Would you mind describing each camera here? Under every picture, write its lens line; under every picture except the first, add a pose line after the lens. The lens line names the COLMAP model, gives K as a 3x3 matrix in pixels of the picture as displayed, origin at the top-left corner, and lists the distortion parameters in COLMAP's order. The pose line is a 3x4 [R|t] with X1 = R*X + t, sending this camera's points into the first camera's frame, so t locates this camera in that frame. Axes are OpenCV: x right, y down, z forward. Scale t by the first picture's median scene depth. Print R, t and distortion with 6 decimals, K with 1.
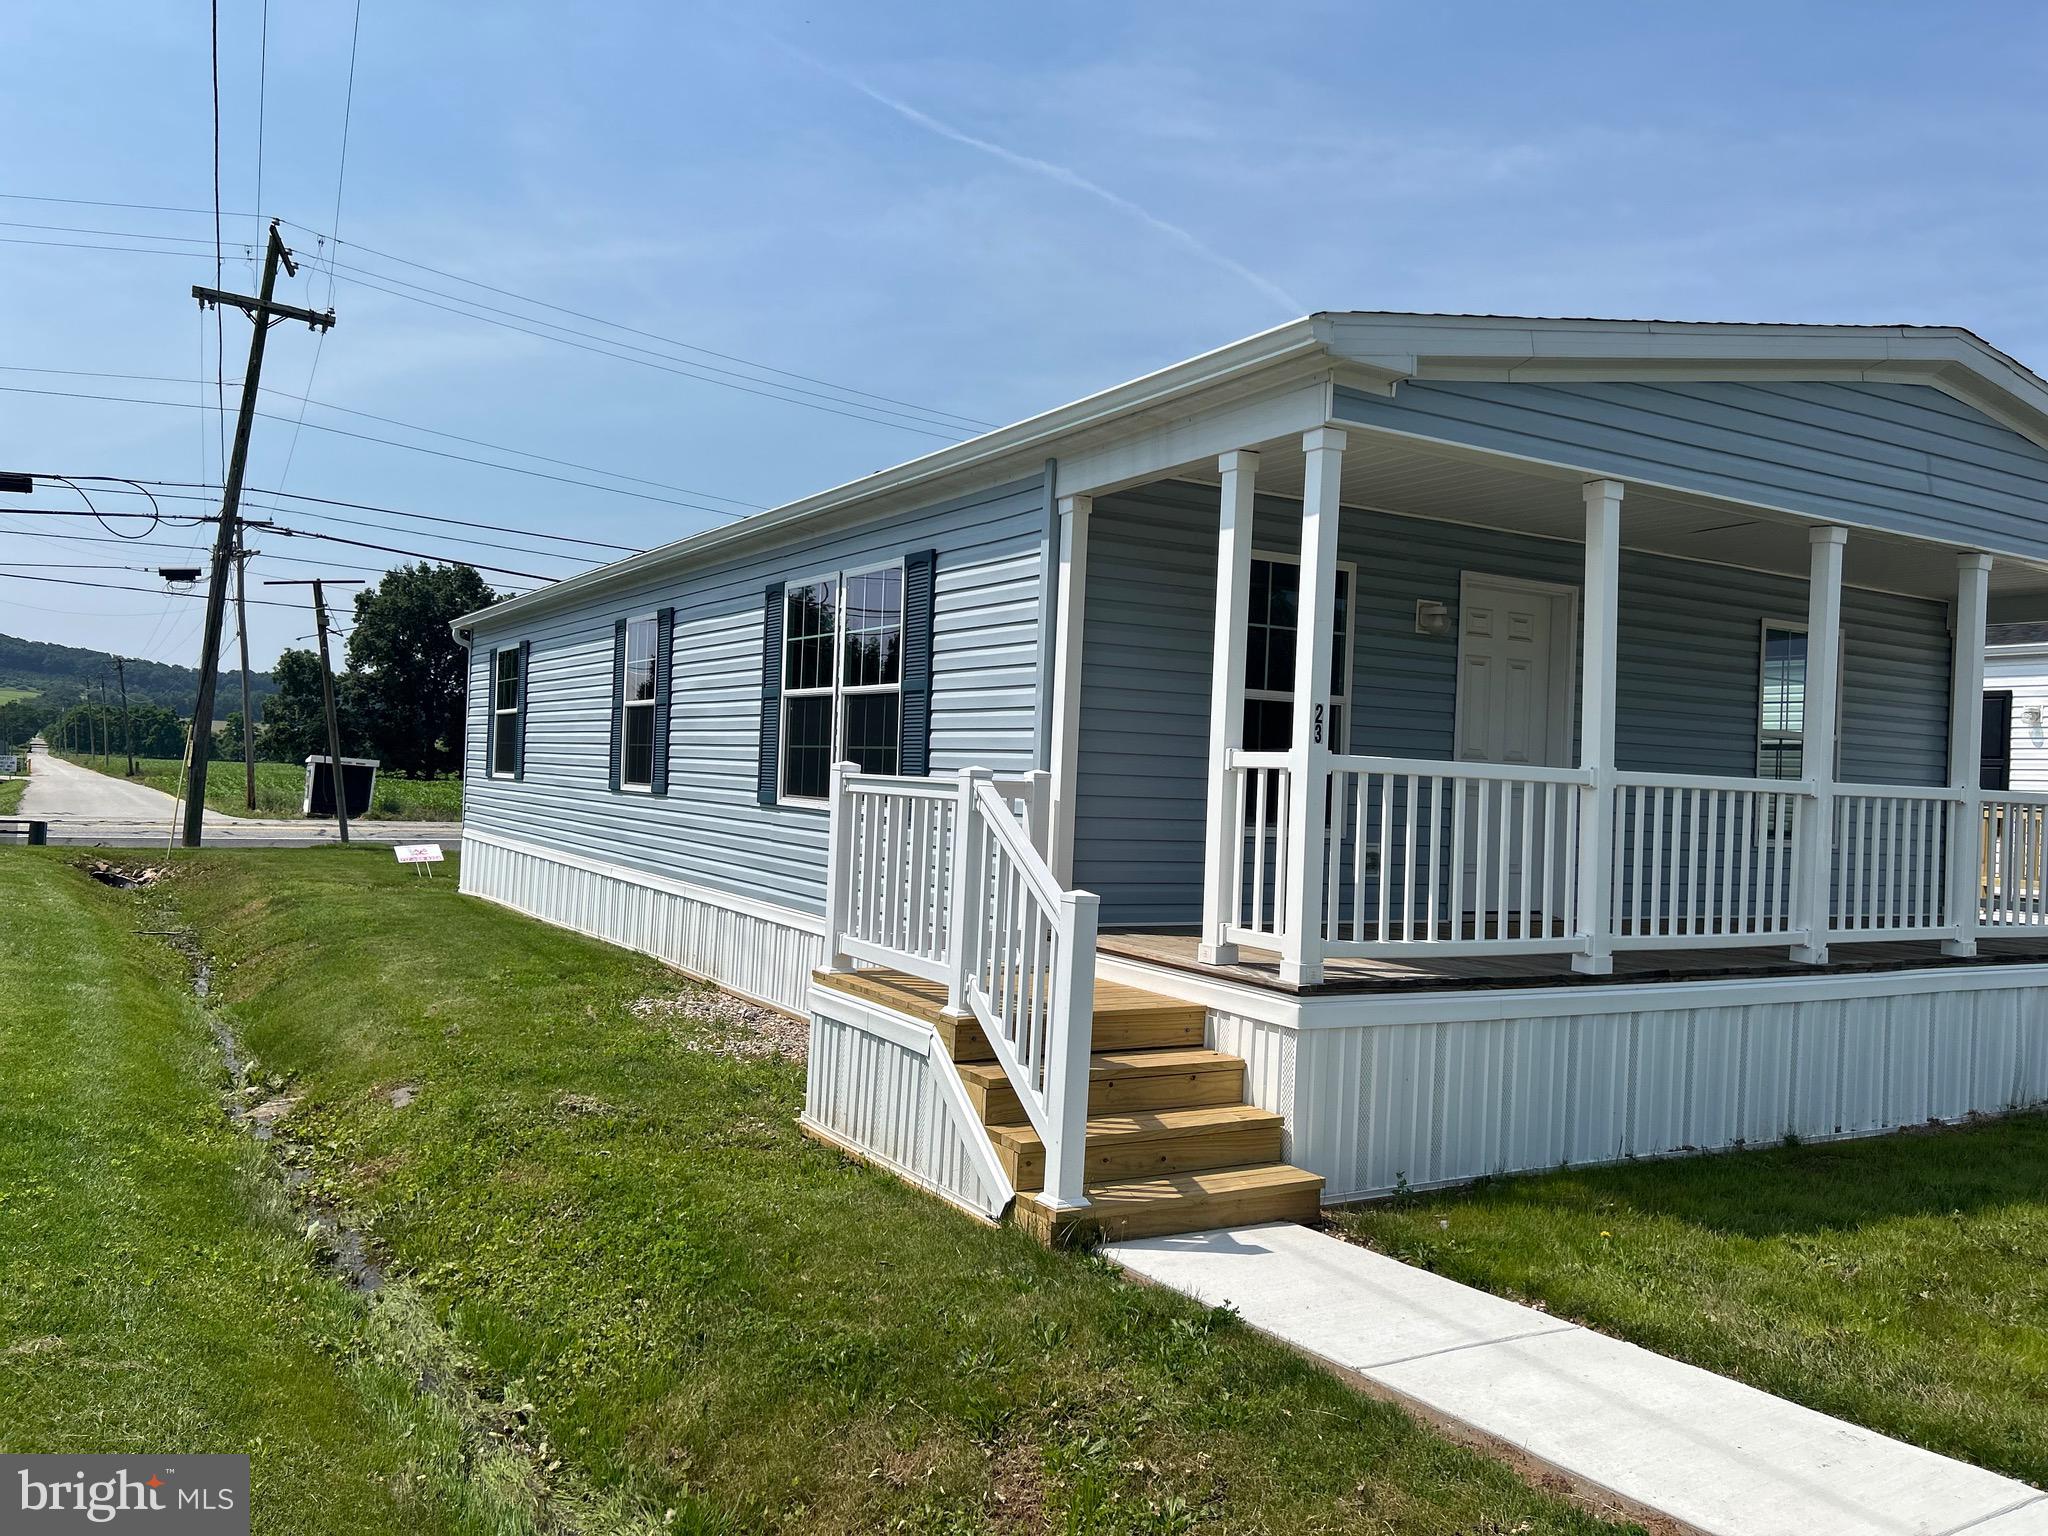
lens RADIAL K [[1533.9, 0, 1018.8], [0, 1533.9, 761.8], [0, 0, 1]] dist [0.064051, -0.072800]
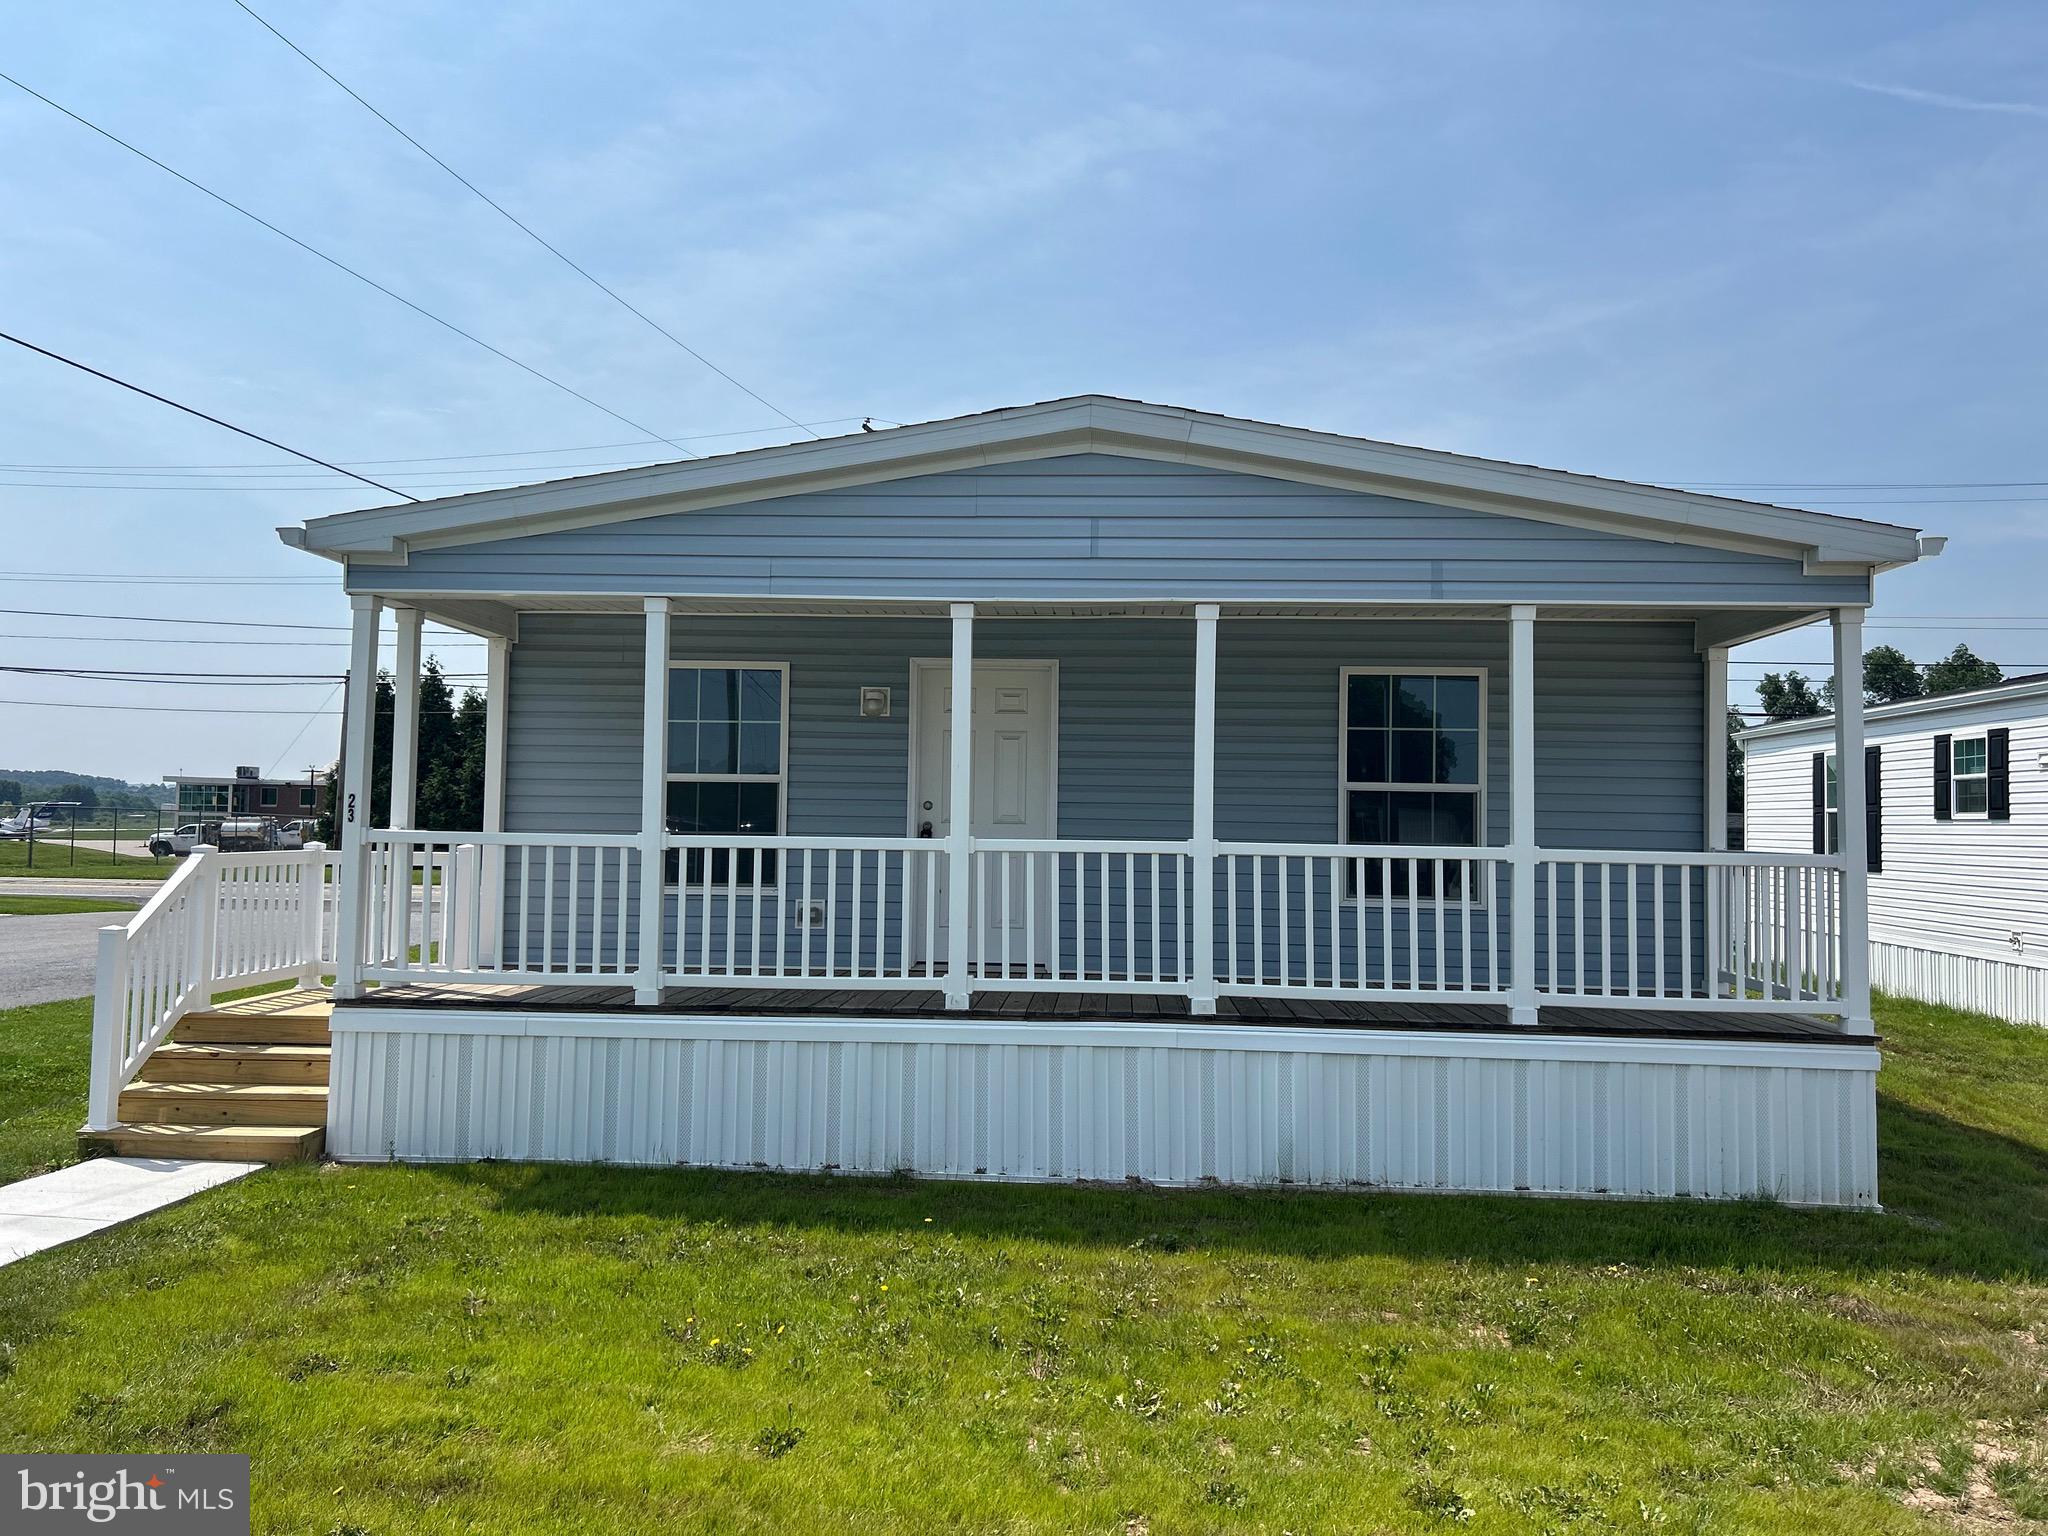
lens RADIAL K [[1533.9, 0, 1052.8], [0, 1533.9, 752.7], [0, 0, 1]] dist [0.064051, -0.072800]
pose [[0.831186, -0.053050, -0.553458, 1.092254], [0.023457, 0.997897, -0.060422, 0.017524], [0.555500, 0.037240, 0.830682, 0.142671]]
